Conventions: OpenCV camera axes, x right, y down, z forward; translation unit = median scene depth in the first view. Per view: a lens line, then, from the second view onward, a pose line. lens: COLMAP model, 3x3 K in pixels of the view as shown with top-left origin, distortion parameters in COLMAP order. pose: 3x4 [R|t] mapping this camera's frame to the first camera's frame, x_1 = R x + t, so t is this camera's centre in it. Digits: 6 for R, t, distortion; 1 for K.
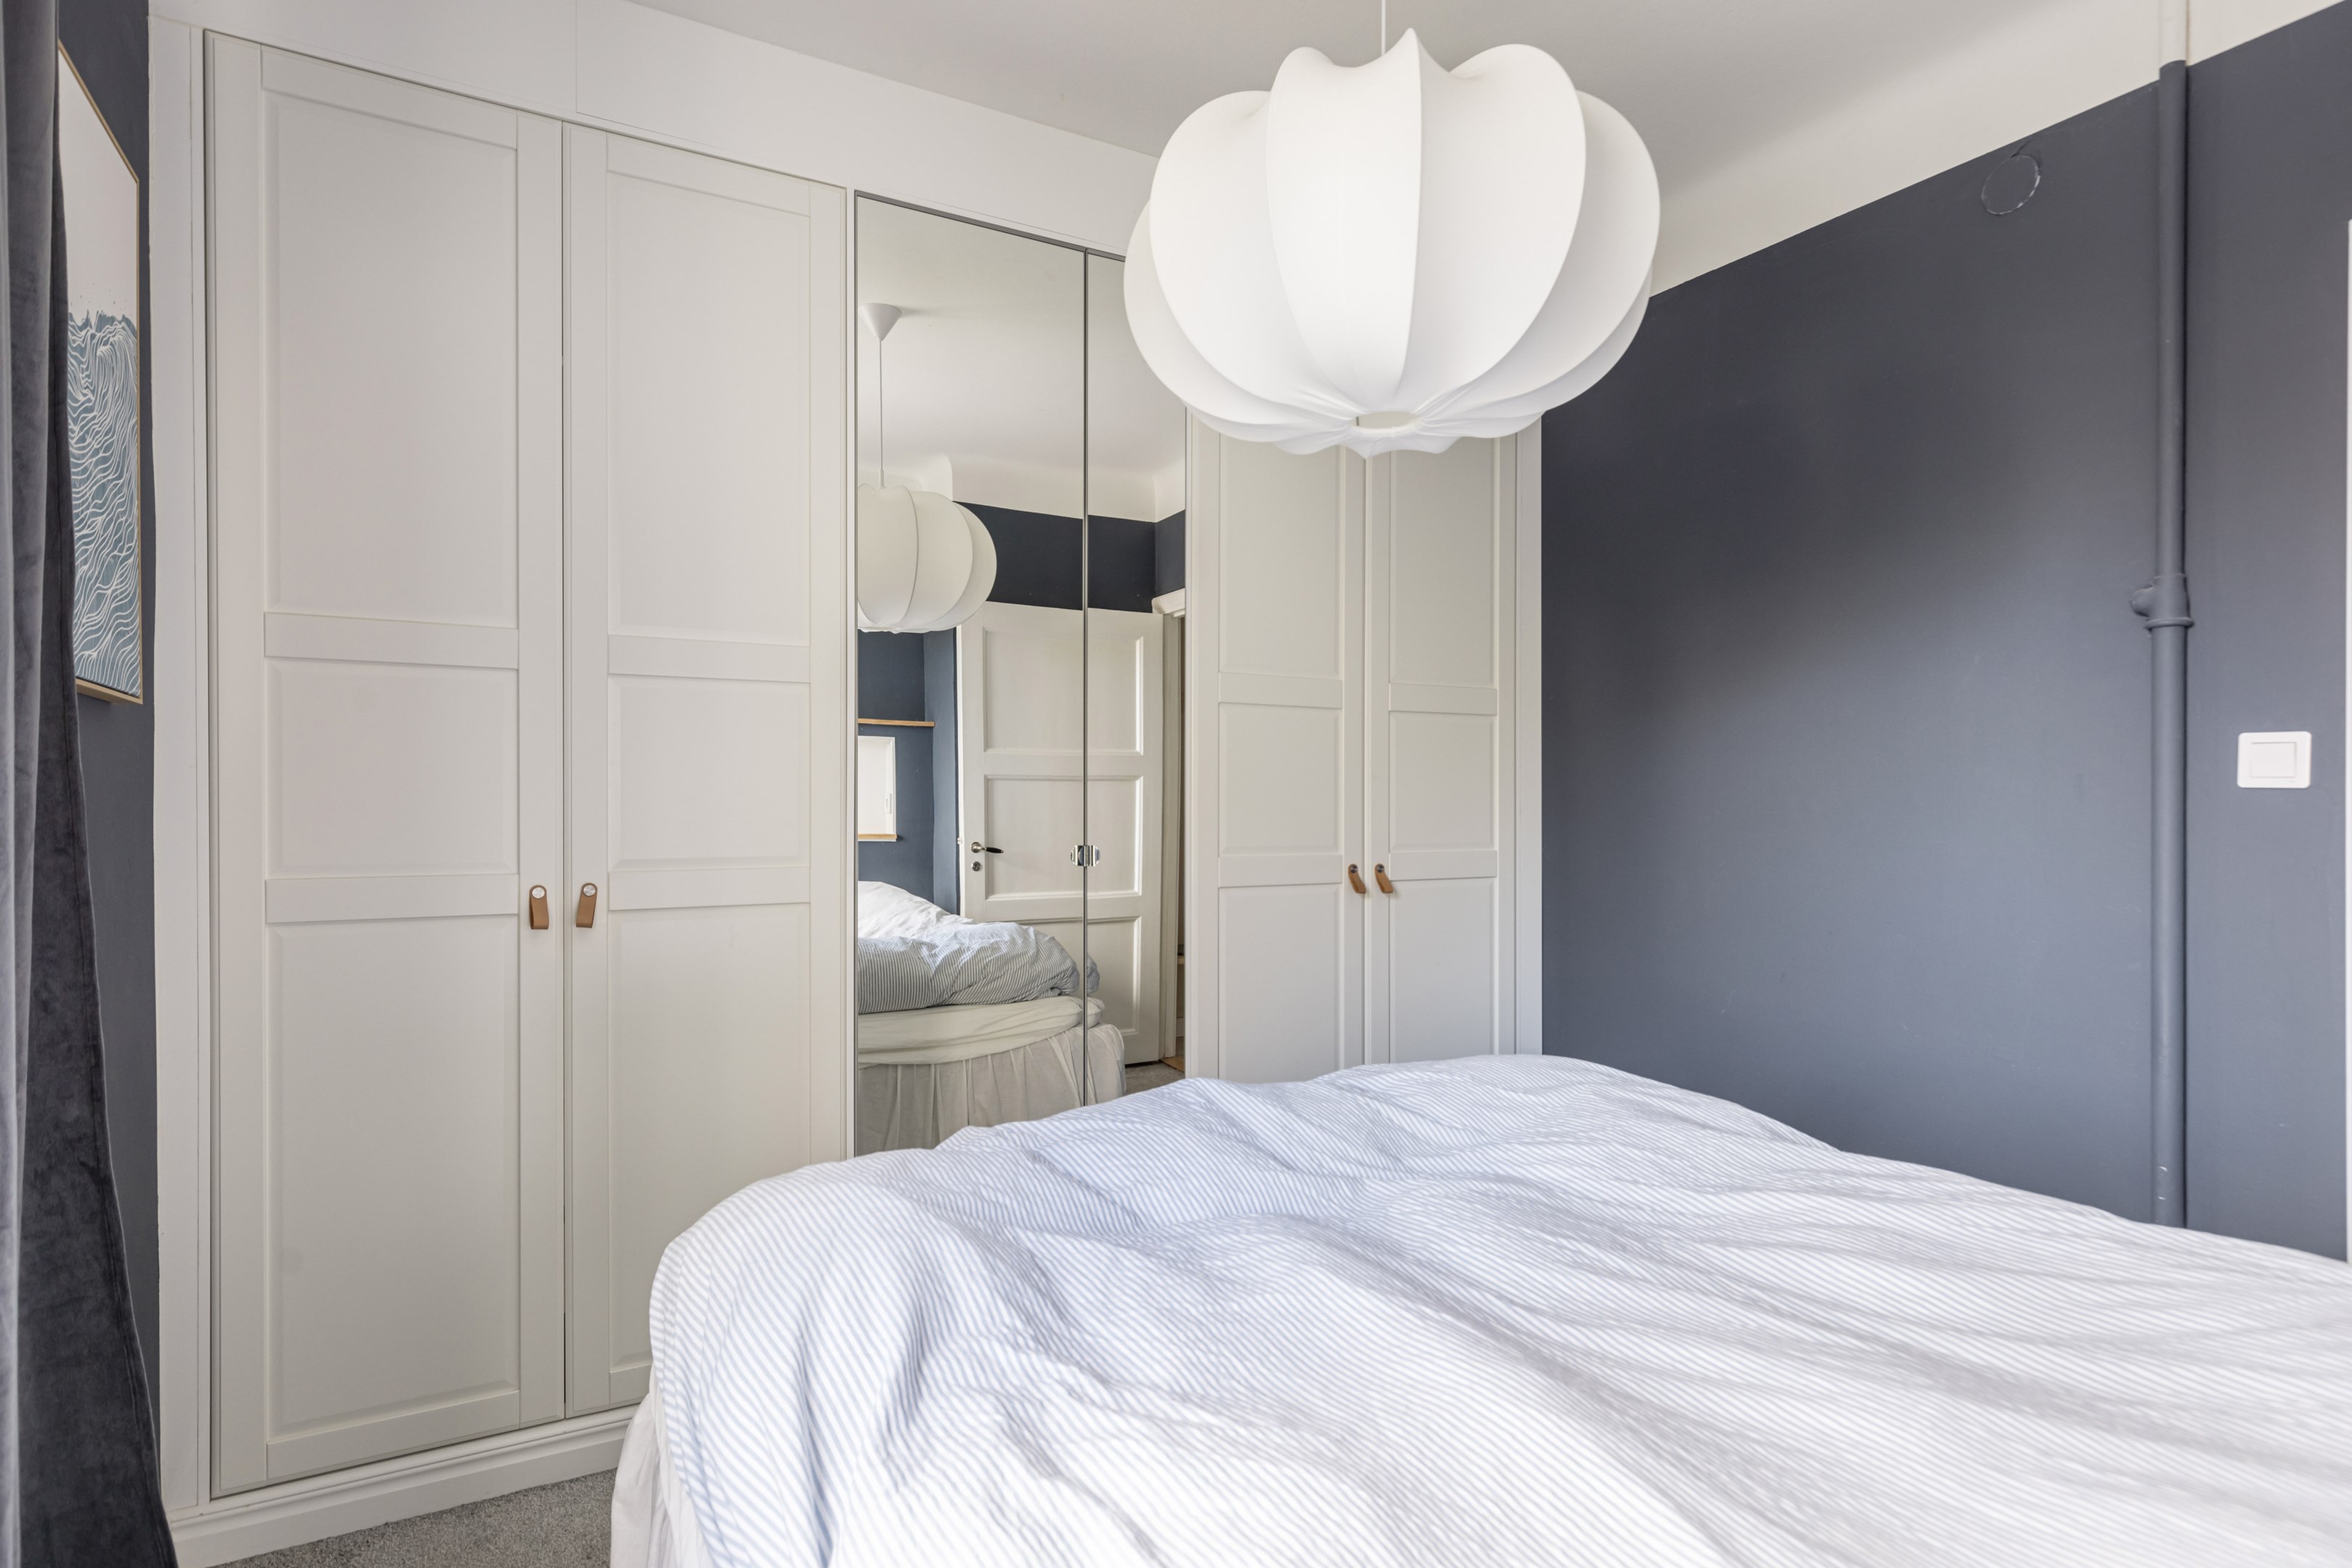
lens RADIAL K [[1243.1, 0, 1183.9], [0, 1243.1, 788.5], [0, 0, 1]] dist [0.006053, -0.000430]
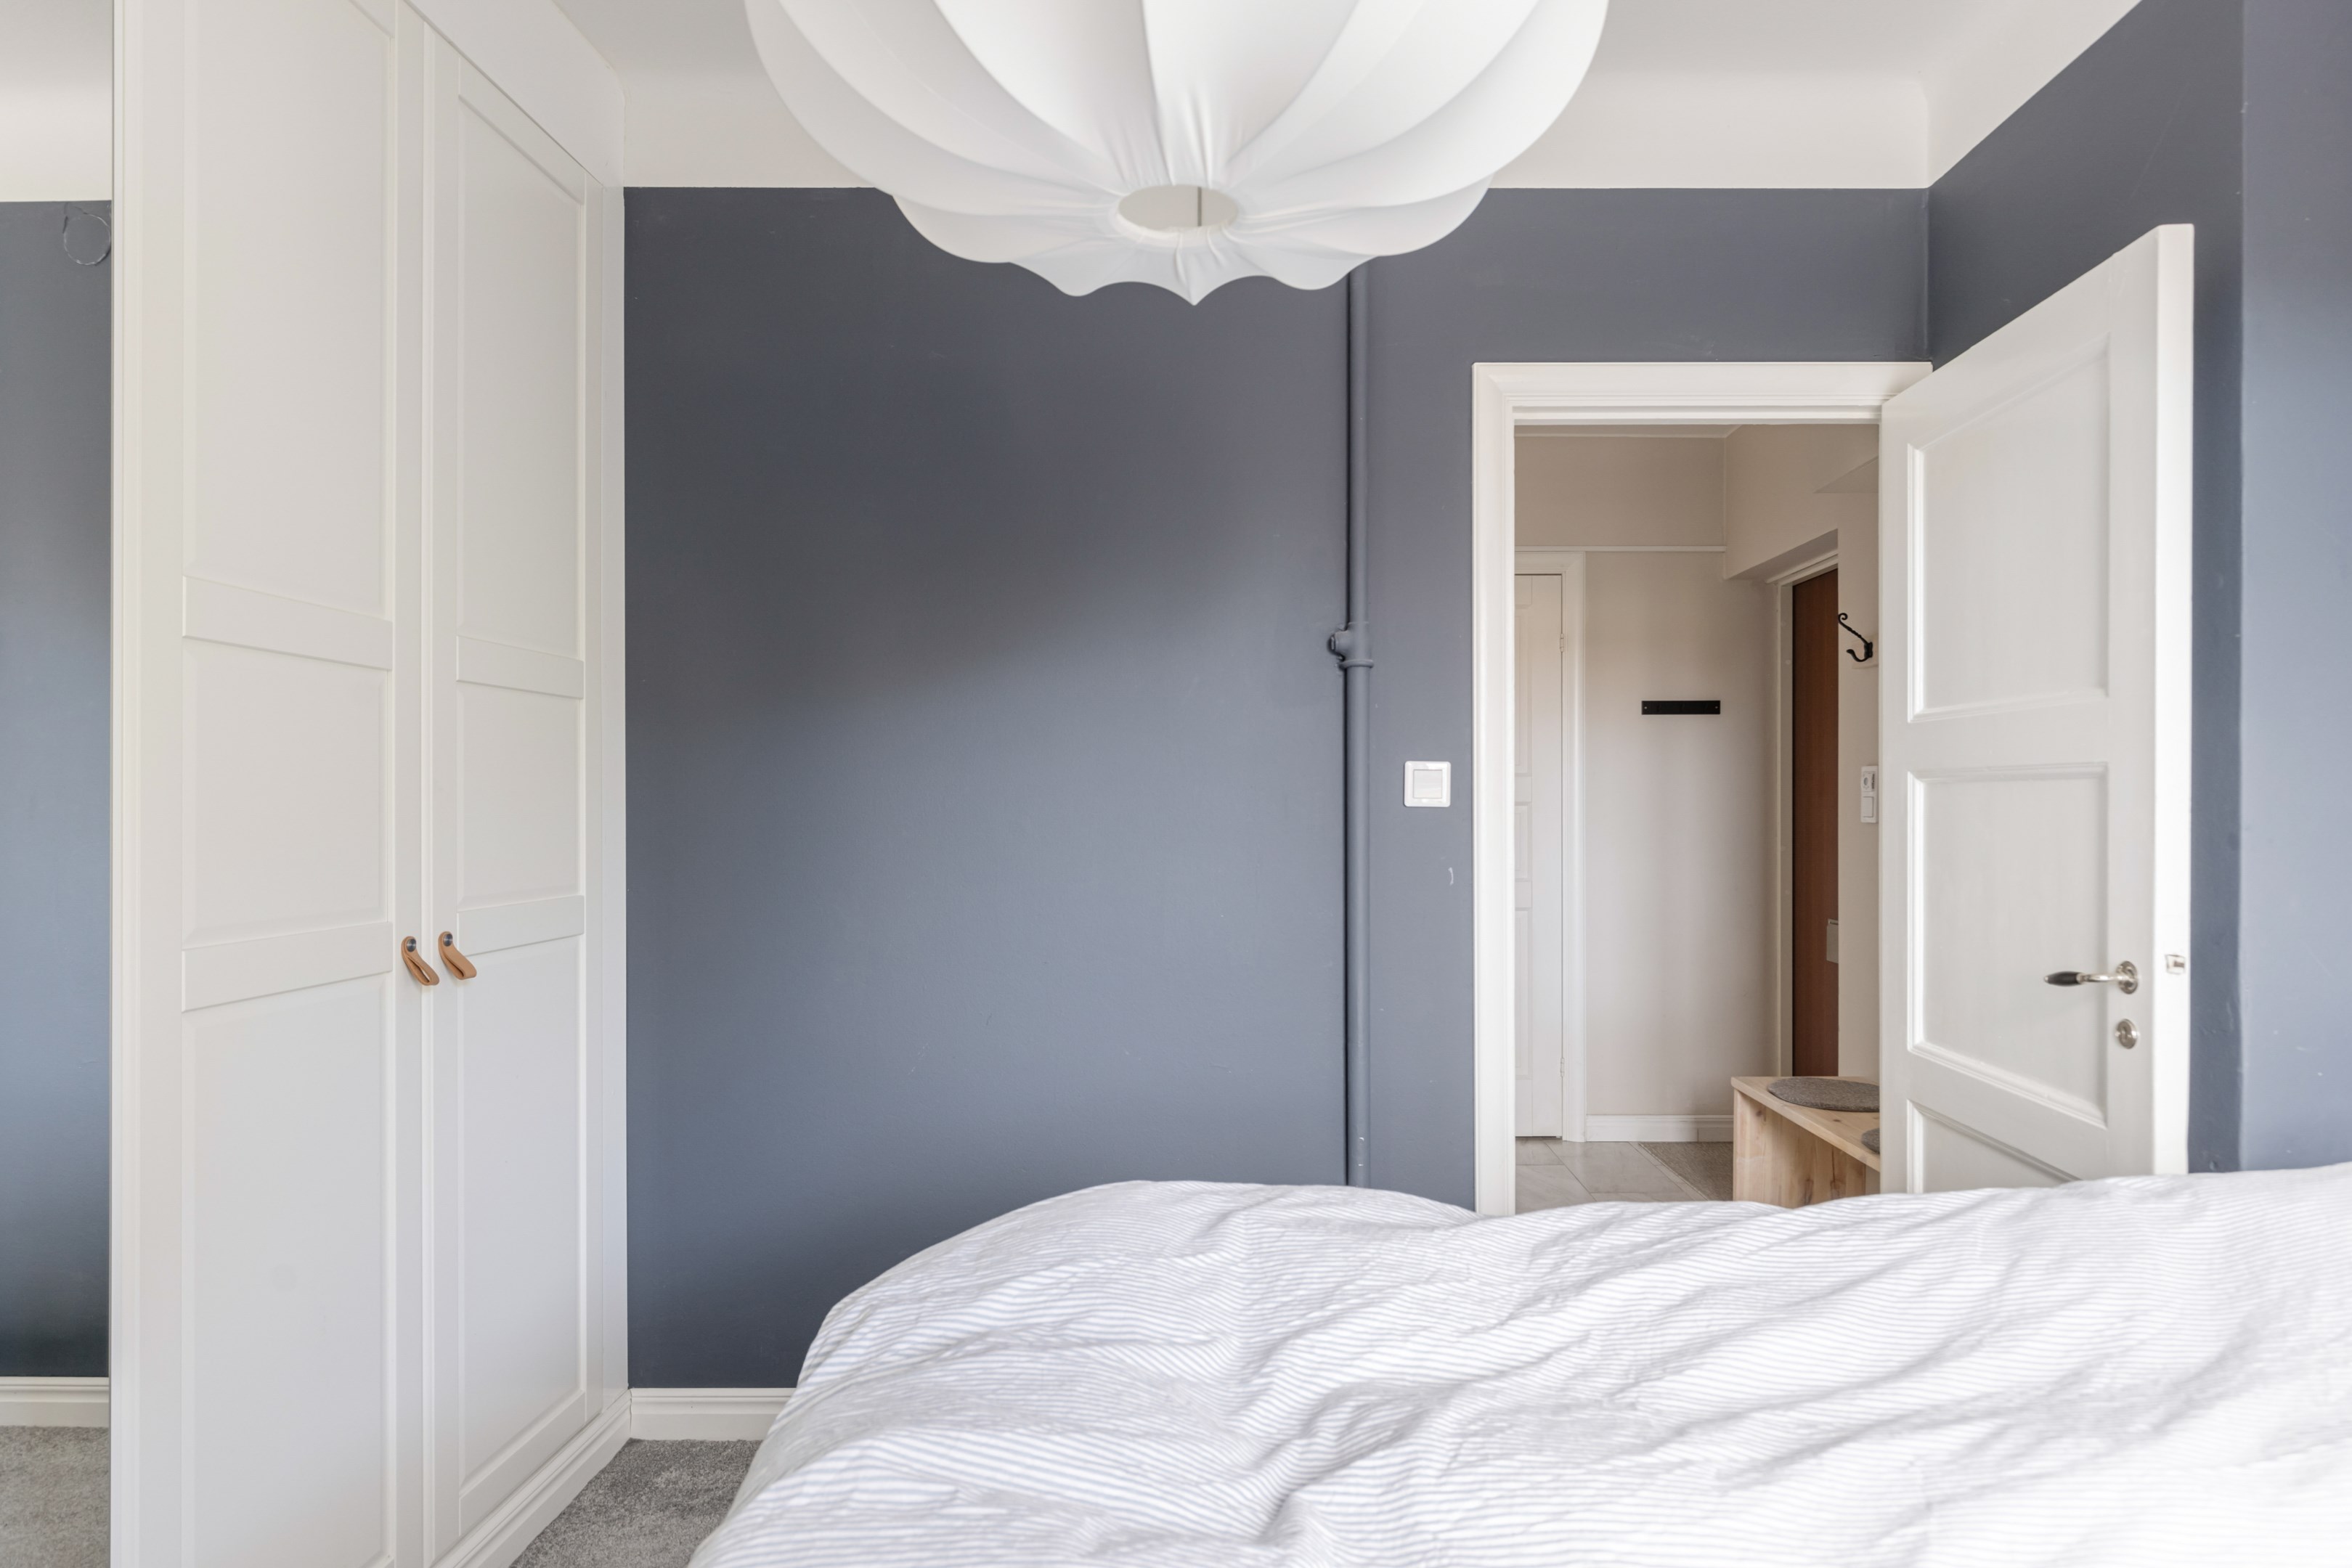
lens RADIAL K [[1243.1, 0, 1175.6], [0, 1243.1, 791.7], [0, 0, 1]] dist [0.006053, -0.000430]
pose [[0.478094, 0.005015, 0.878294, -0.289083], [-0.004489, 0.999985, -0.003266, -0.009450], [-0.878297, -0.002381, 0.478109, 0.567975]]
